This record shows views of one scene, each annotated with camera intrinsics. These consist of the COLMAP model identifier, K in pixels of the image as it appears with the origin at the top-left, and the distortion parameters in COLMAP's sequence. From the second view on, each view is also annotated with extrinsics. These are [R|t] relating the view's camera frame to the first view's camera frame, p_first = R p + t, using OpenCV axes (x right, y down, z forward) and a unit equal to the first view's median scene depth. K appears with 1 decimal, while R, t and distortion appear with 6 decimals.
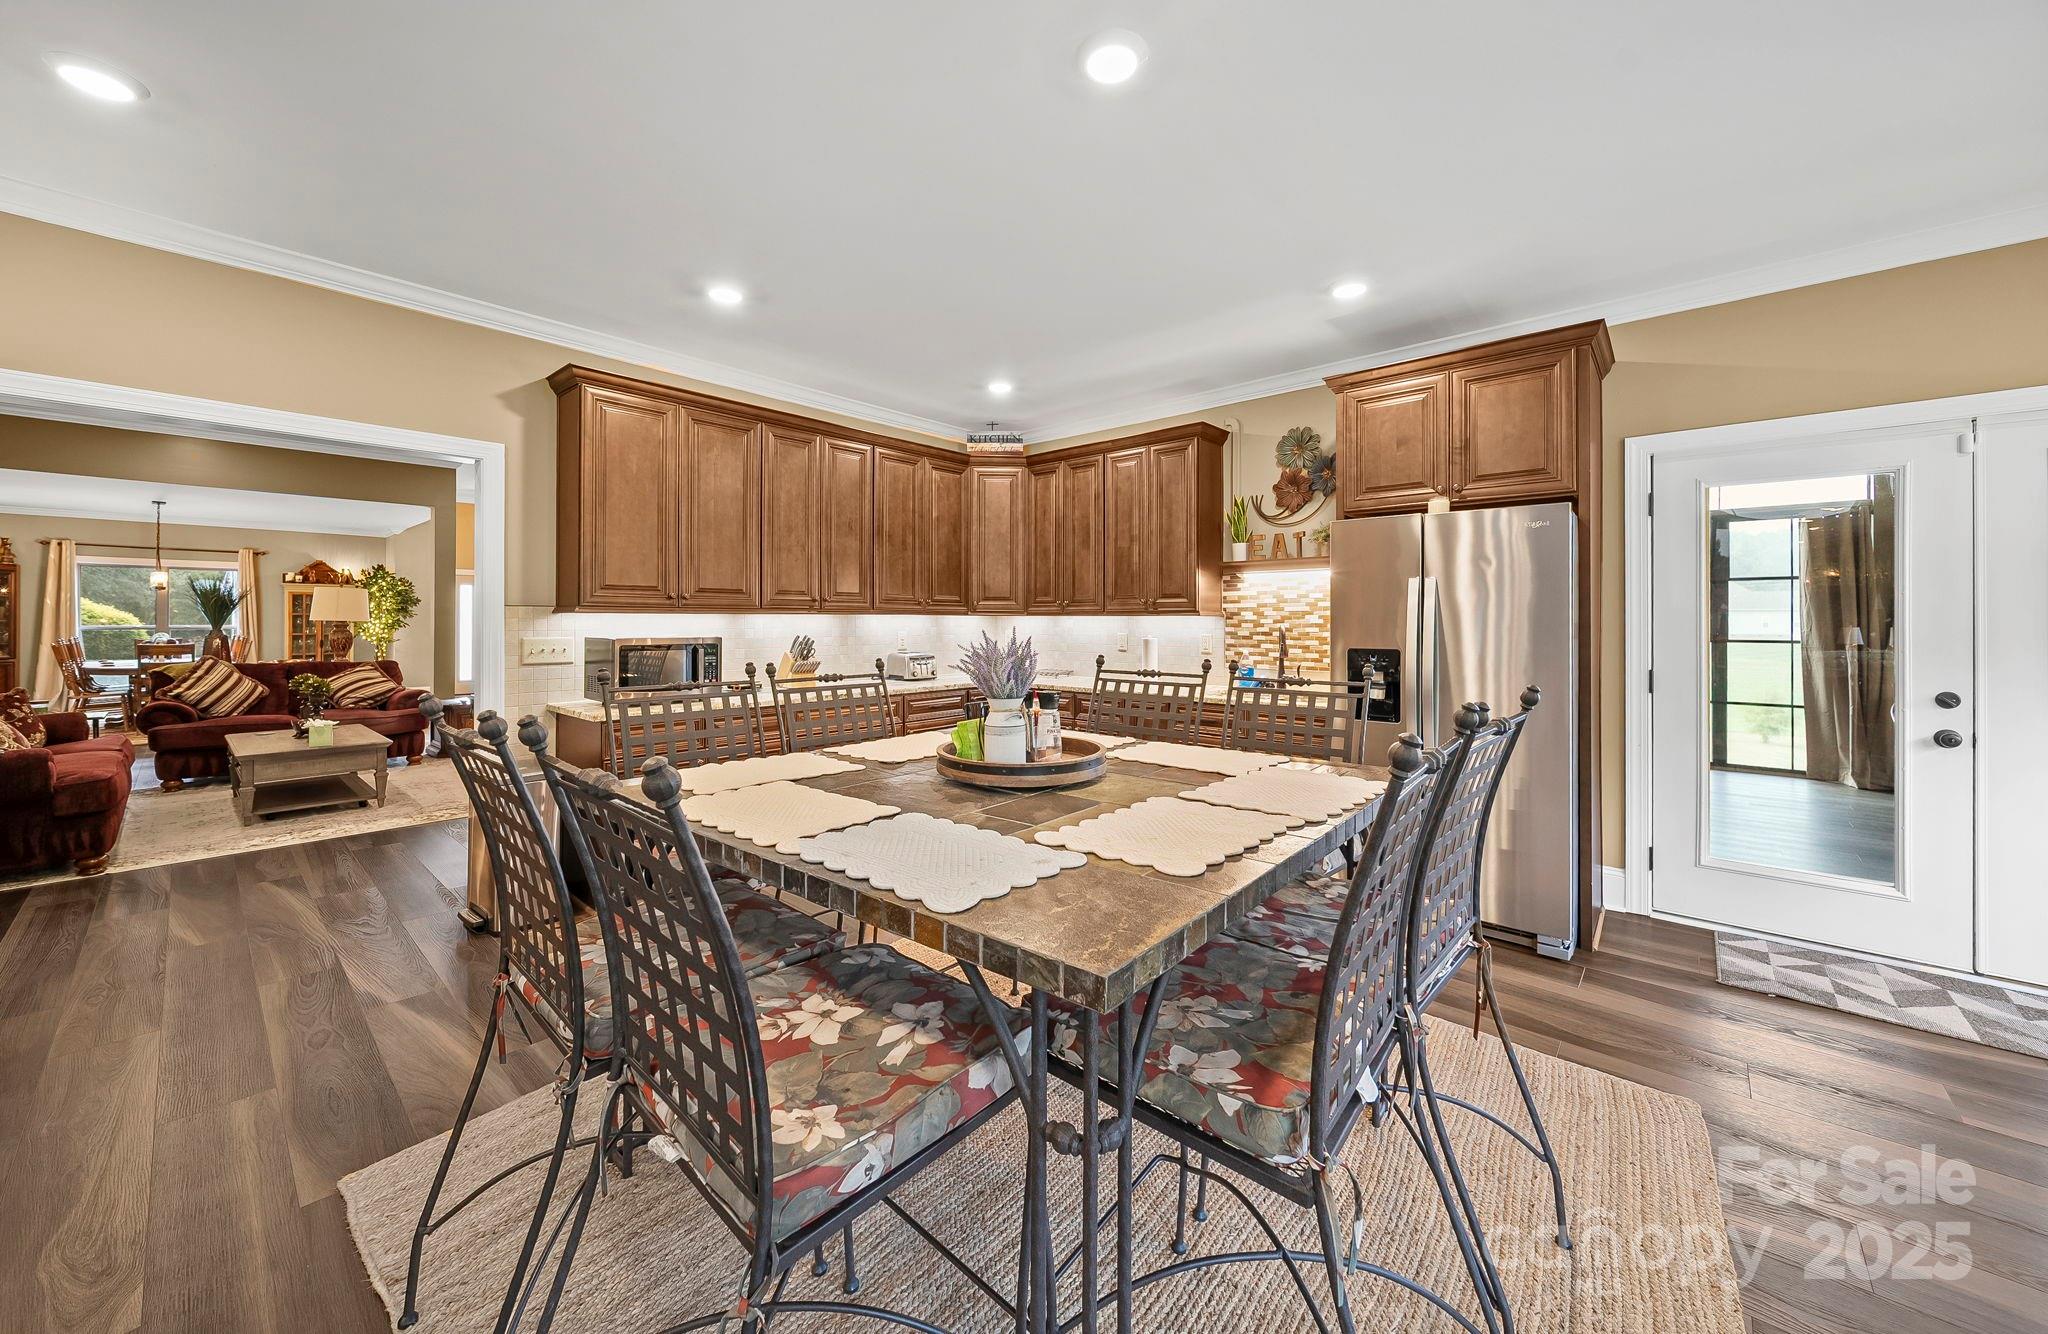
lens RADIAL K [[753.5, 0, 1029.6], [0, 753.5, 613.1], [0, 0, 1]] dist [-0.002101, -0.000447]
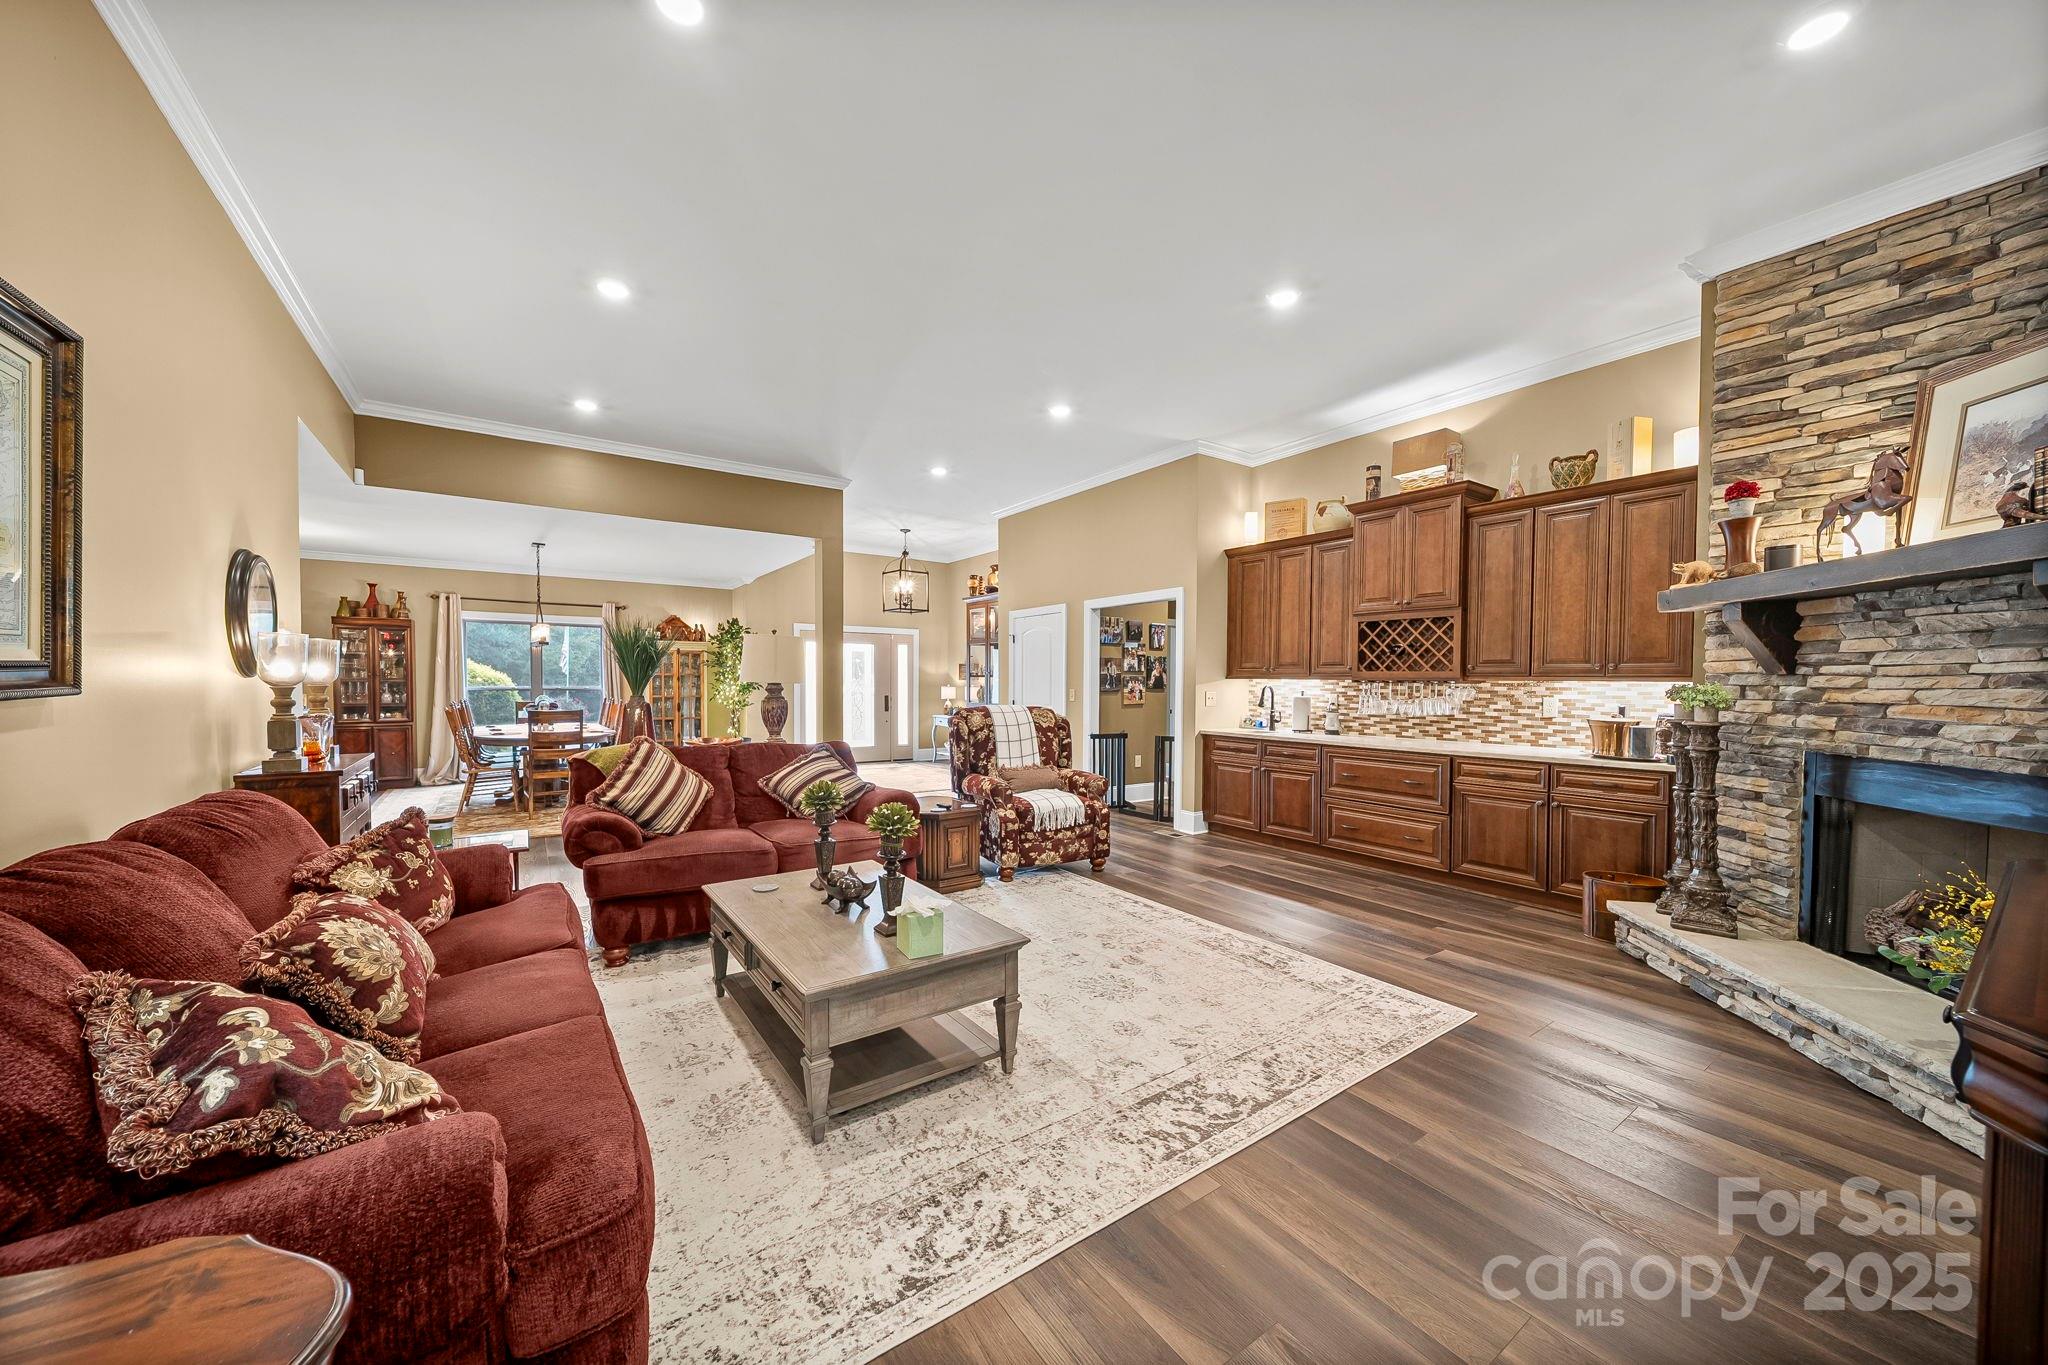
lens RADIAL K [[727.7, 0, 1028.8], [0, 727.7, 699.8], [0, 0, 1]] dist [-0.006131, -0.000331]
pose [[0.973209, 0.010393, -0.229687, -0.434451], [-0.003037, 0.999472, 0.032359, 0.003113], [0.229902, -0.030794, 0.972727, 0.325504]]
